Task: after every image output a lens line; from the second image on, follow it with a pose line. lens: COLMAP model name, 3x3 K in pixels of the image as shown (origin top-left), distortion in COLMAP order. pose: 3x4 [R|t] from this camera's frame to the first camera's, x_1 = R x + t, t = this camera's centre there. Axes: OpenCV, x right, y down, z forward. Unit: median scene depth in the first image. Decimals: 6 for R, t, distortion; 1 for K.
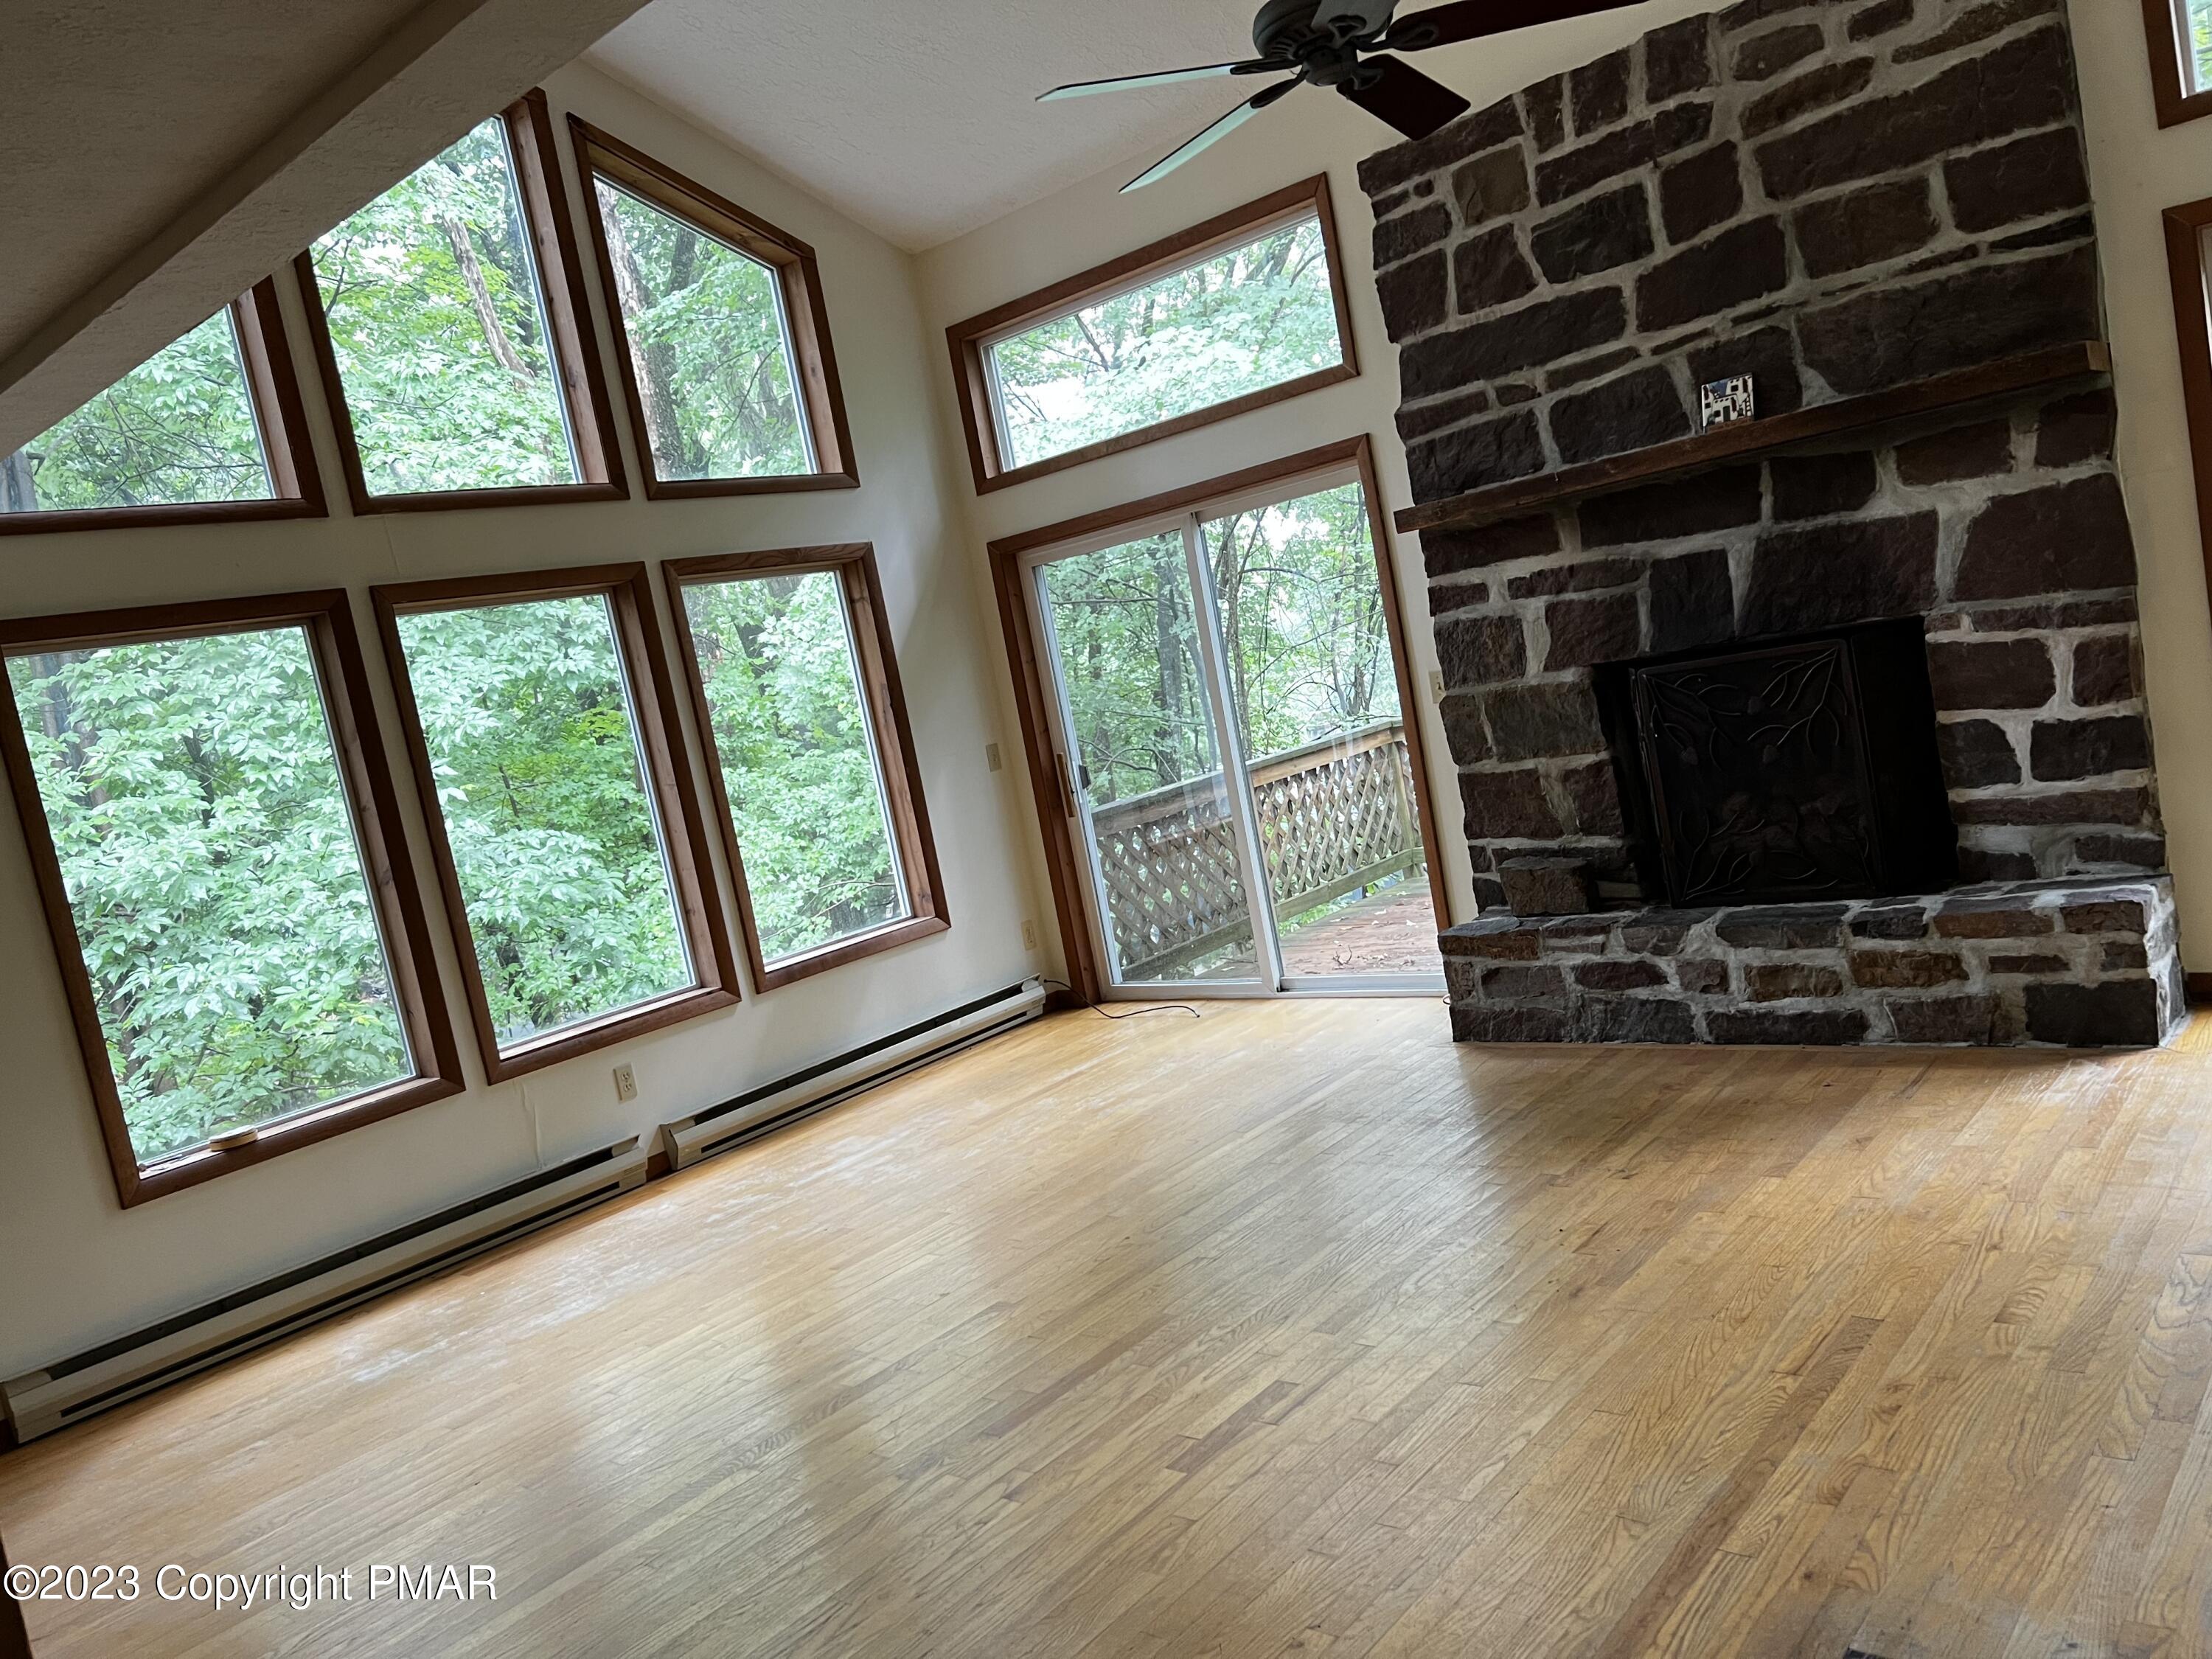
lens RADIAL K [[1661.9, 0, 1101.5], [0, 1661.9, 850.3], [0, 0, 1]] dist [0.056182, -0.060652]
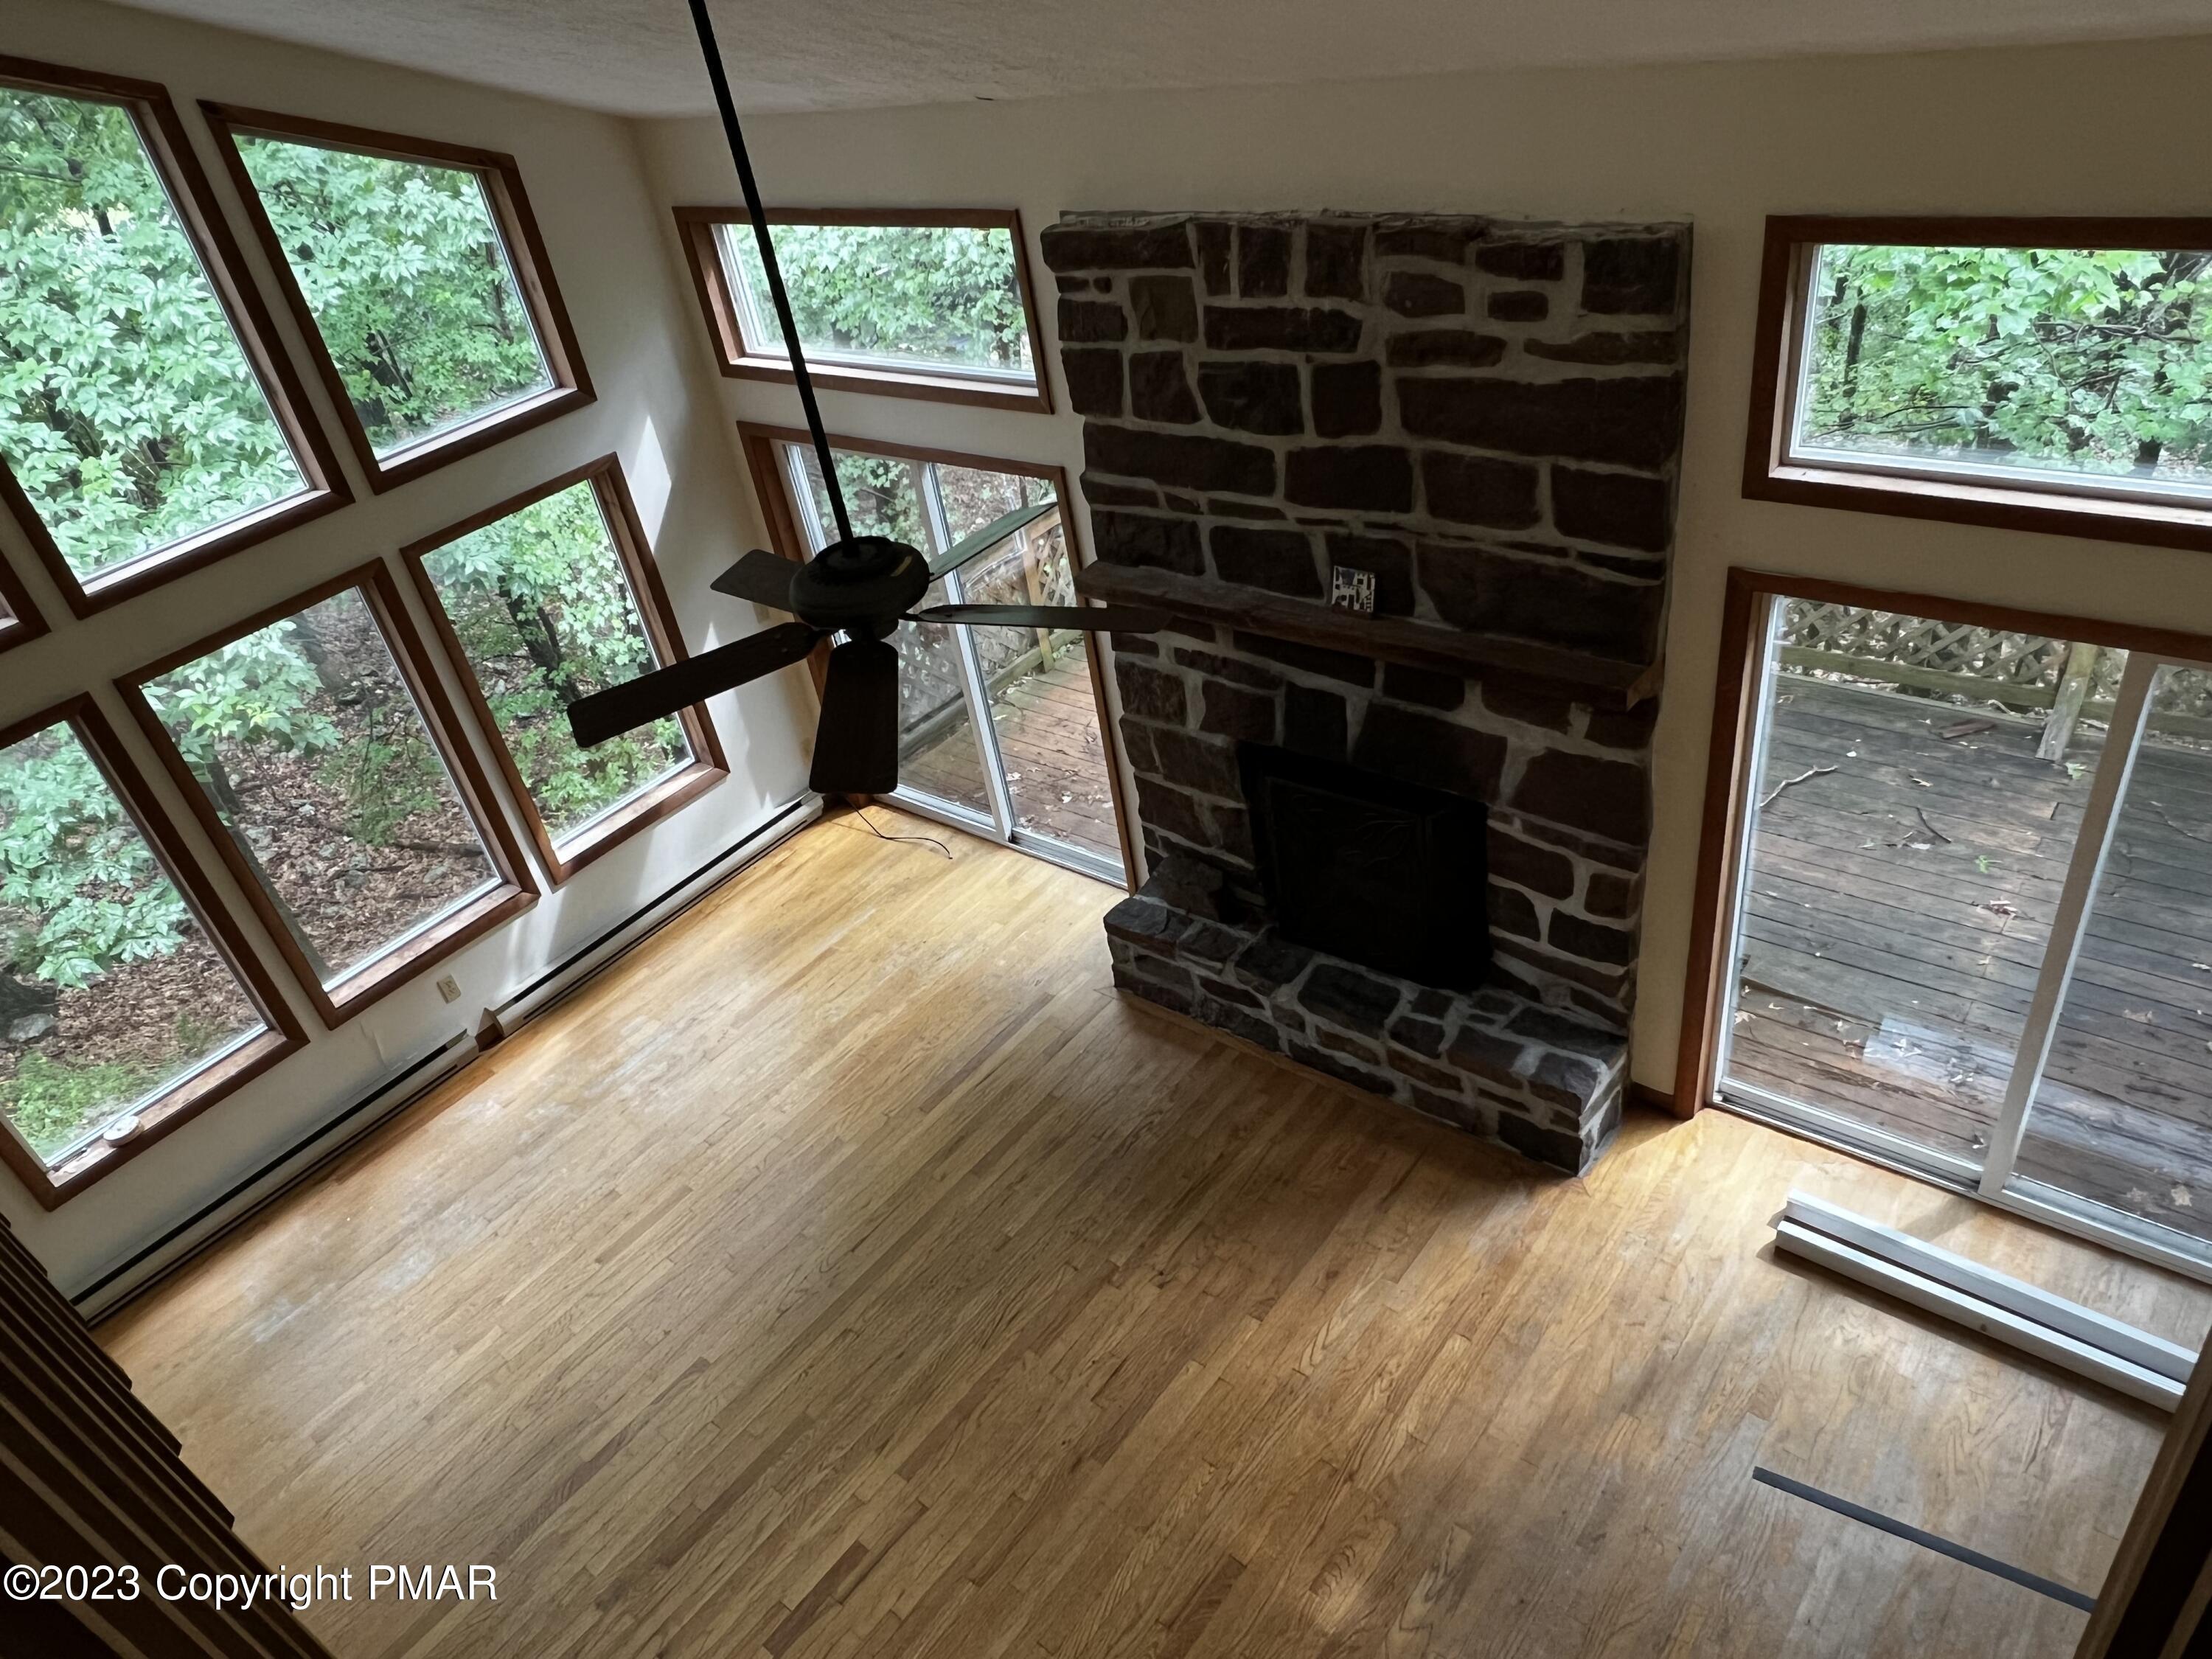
lens RADIAL K [[1444.0, 0, 1089.6], [0, 1444.0, 838.6], [0, 0, 1]] dist [0.000950, -0.000316]
pose [[0.999298, 0.010580, 0.035940, 0.168541], [-0.026391, 0.879675, 0.474843, -0.544397], [-0.026592, -0.475458, 0.879336, 0.115809]]
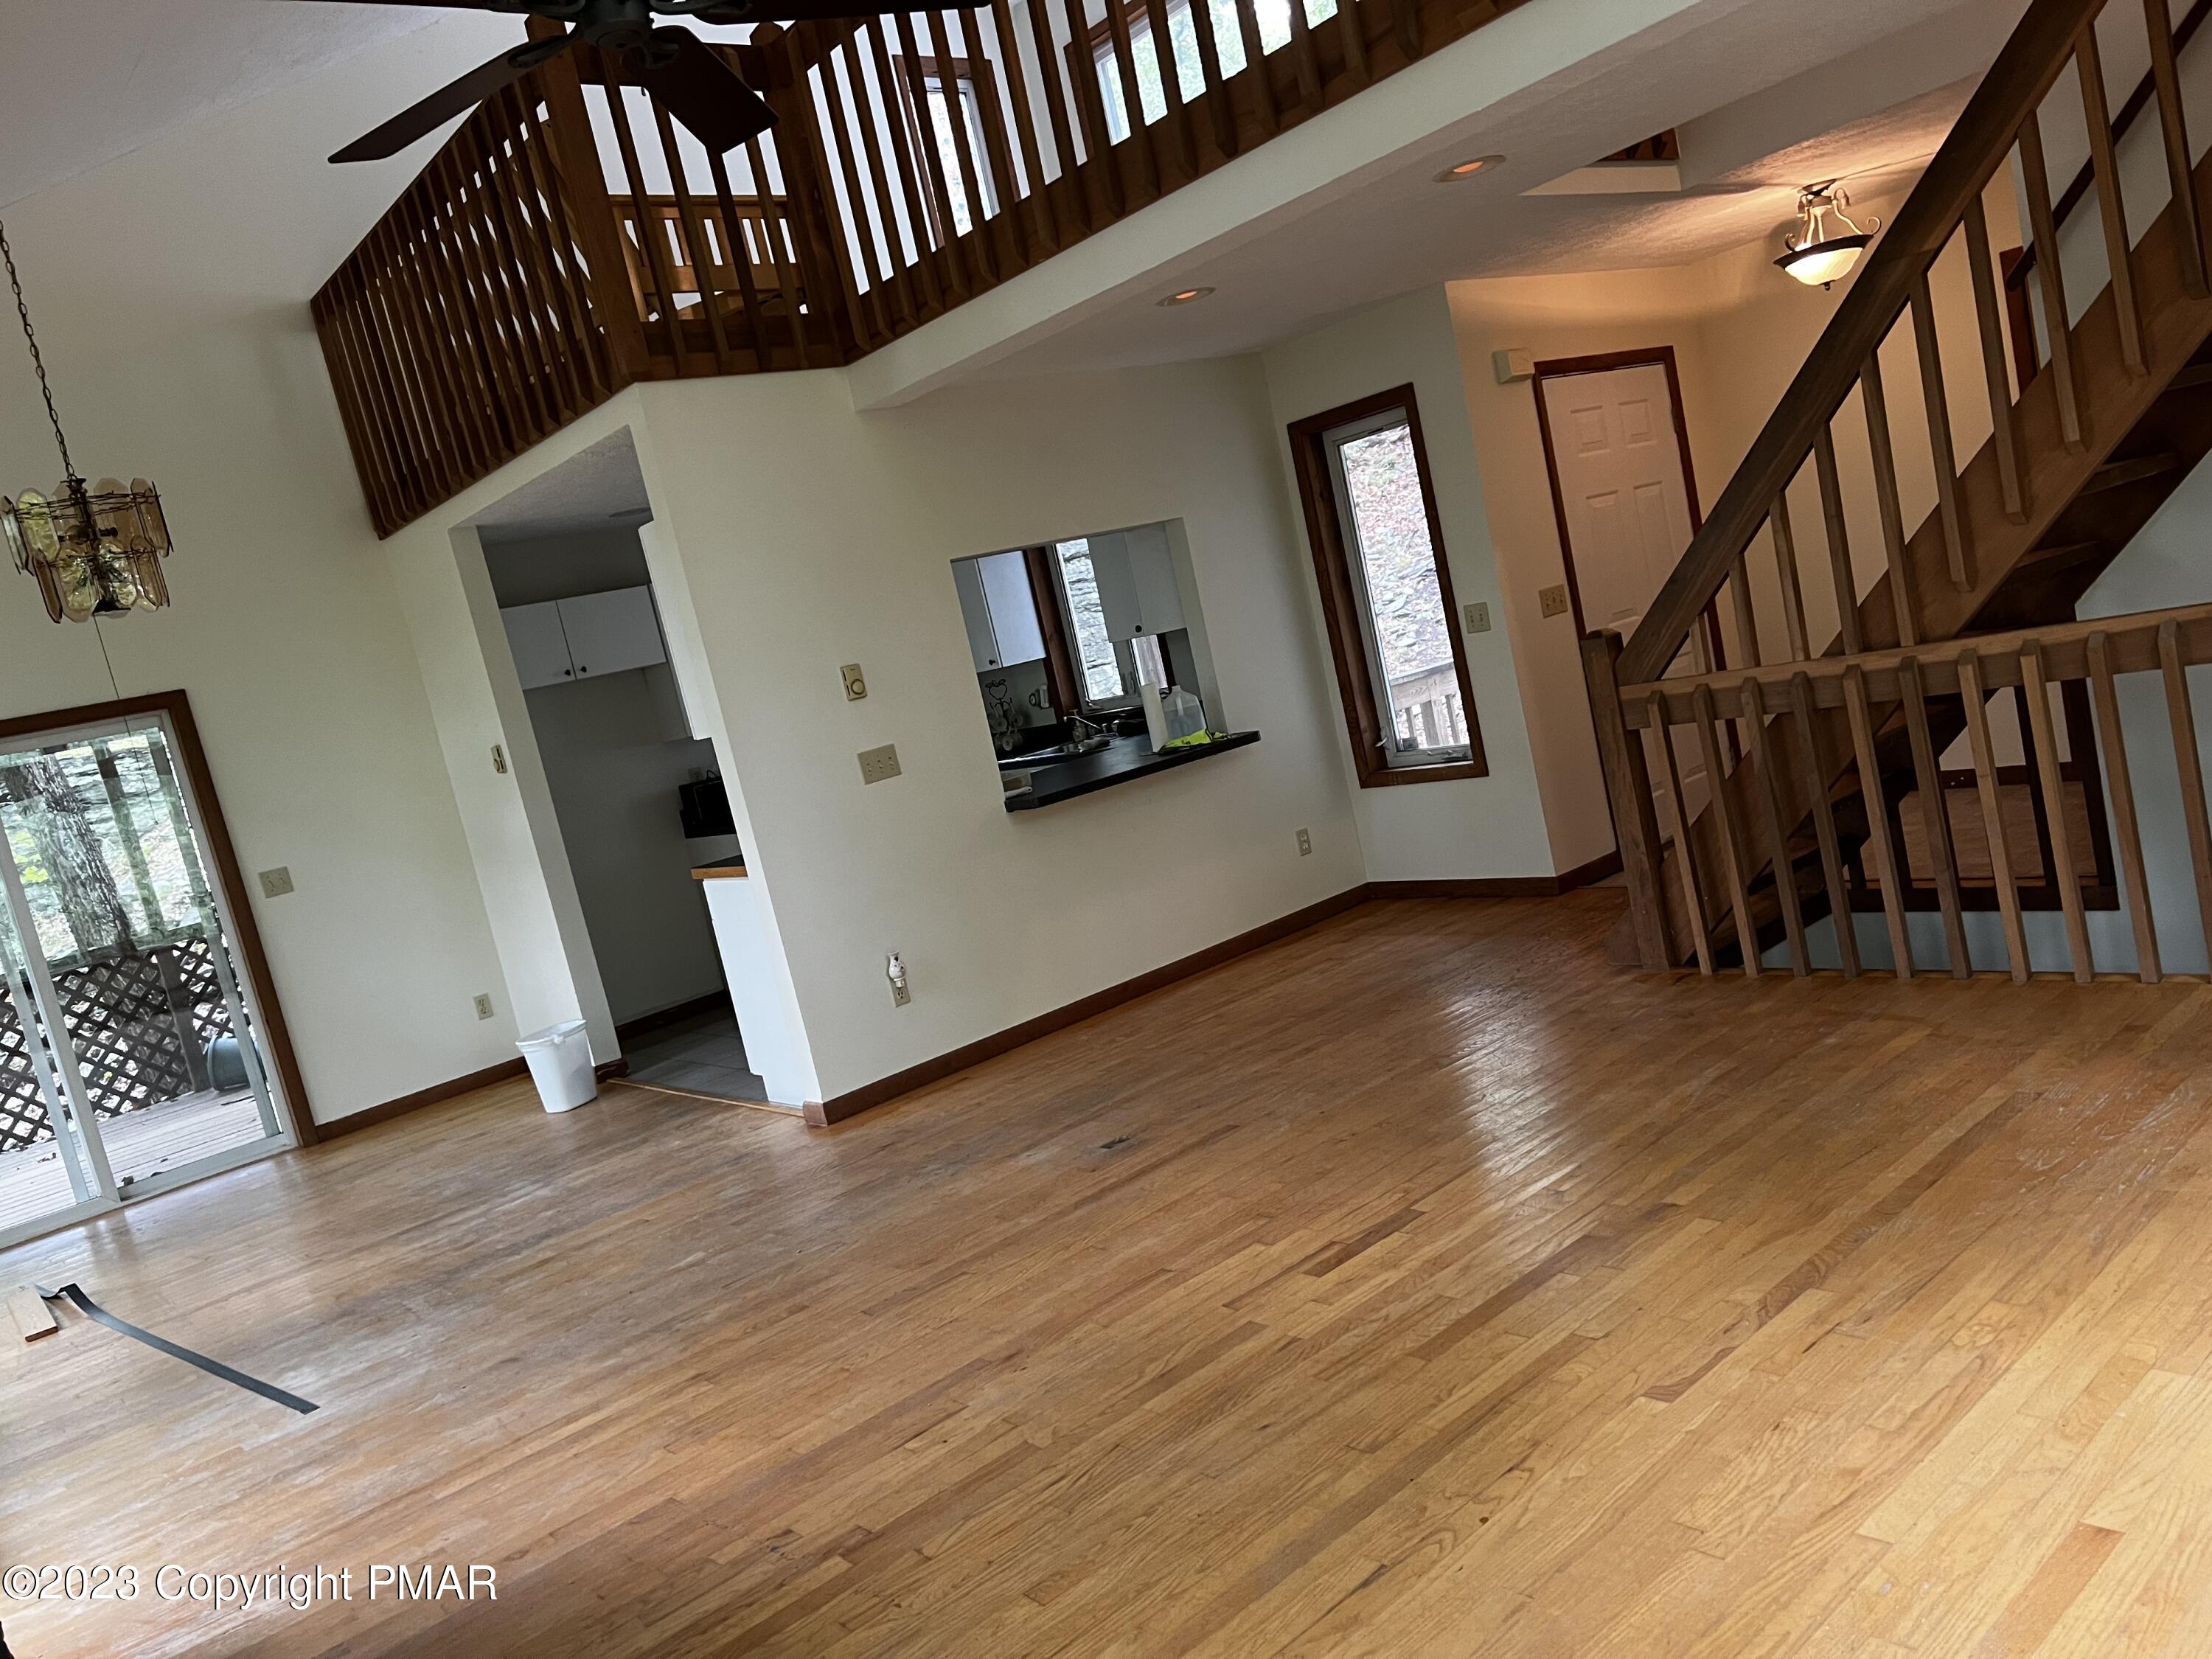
lens RADIAL K [[1661.9, 0, 1103.6], [0, 1661.9, 856.8], [0, 0, 1]] dist [0.056182, -0.060652]
pose [[-0.903570, 0.370769, 0.214691, -0.065737], [0.411796, 0.889880, 0.196311, -0.126046], [-0.118263, 0.265789, -0.956750, 1.294387]]
